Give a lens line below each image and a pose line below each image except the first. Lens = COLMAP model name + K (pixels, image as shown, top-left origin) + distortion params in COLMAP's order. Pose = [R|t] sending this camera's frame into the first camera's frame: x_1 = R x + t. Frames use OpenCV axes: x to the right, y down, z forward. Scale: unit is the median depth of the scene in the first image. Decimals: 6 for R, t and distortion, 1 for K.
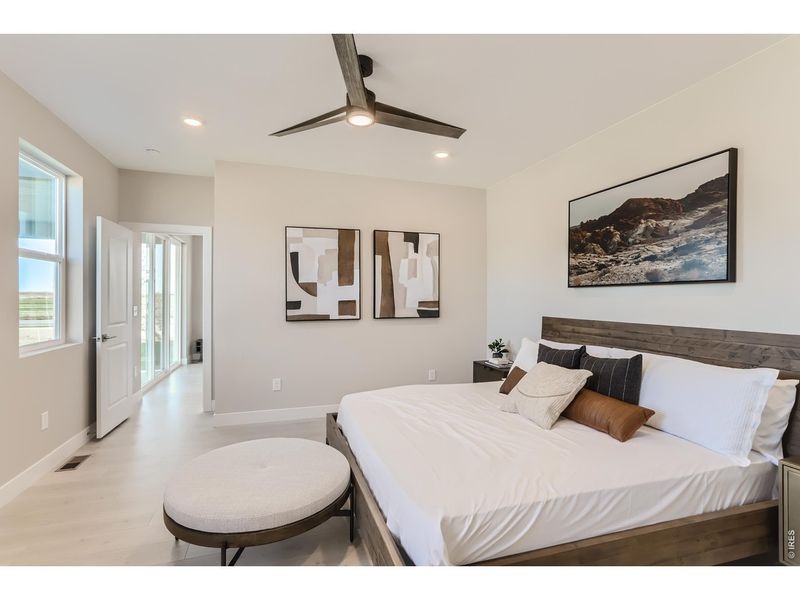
lens RADIAL K [[386.0, 0, 395.9], [0, 386.0, 298.6], [0, 0, 1]] dist [-0.014331, 0.005621]
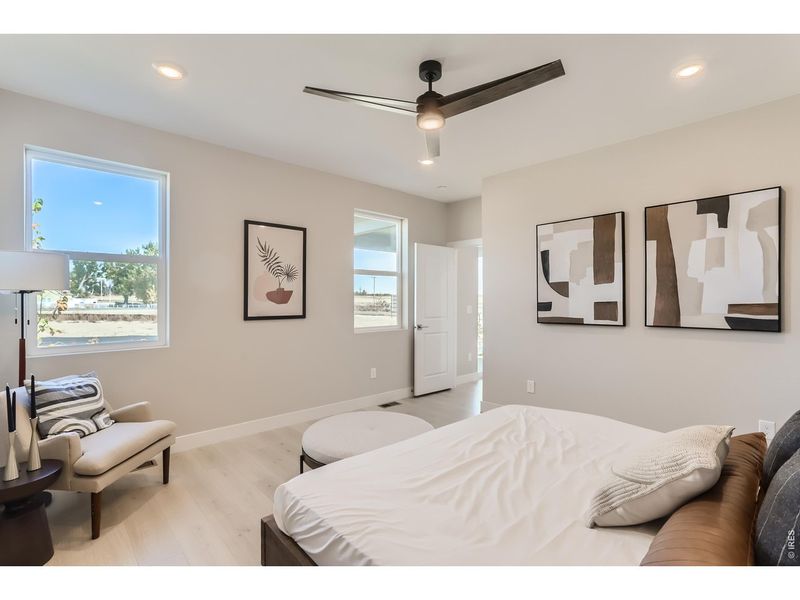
lens RADIAL K [[386.0, 0, 399.4], [0, 386.0, 298.3], [0, 0, 1]] dist [-0.014331, 0.005621]
pose [[0.424804, -0.004334, -0.905275, 0.403923], [-0.001763, 0.999983, -0.005615, 0.002479], [0.905284, 0.003981, 0.424789, 0.250284]]
